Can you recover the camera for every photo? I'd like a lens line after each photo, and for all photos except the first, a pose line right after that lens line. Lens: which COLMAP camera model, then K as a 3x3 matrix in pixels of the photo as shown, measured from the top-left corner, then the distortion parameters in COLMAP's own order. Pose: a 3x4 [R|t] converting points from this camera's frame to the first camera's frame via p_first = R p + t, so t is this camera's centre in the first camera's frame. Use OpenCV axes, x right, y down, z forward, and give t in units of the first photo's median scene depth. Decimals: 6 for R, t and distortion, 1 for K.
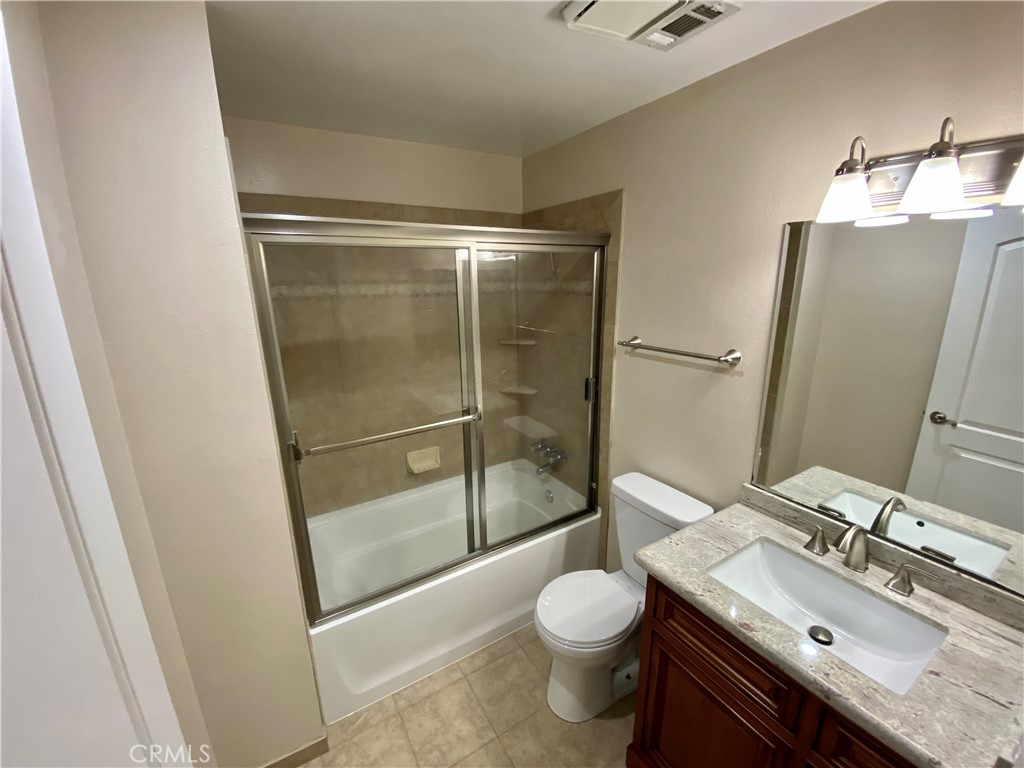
lens RADIAL K [[415.3, 0, 509.1], [0, 415.3, 382.7], [0, 0, 1]] dist [0.018603, -0.019209]
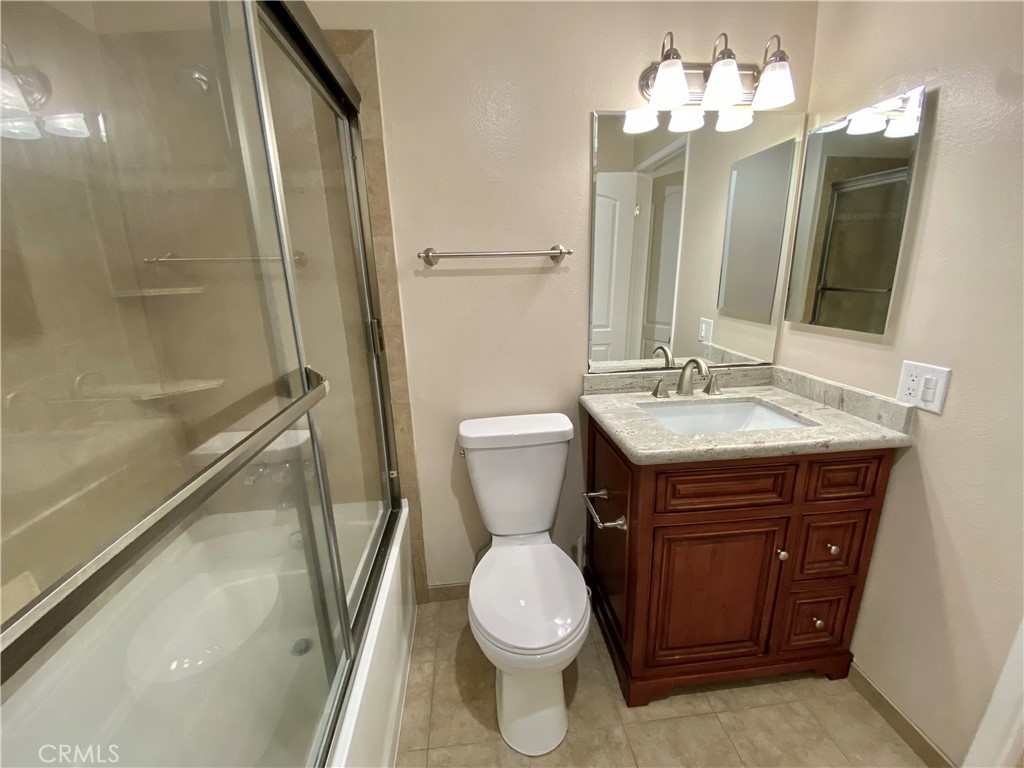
lens RADIAL K [[415.3, 0, 509.1], [0, 415.3, 382.7], [0, 0, 1]] dist [0.018603, -0.019209]
pose [[0.431857, -0.230870, 0.871894, -0.393700], [0.245612, 0.960254, 0.132614, 0.066703], [-0.867856, 0.156877, 0.471397, 0.610578]]
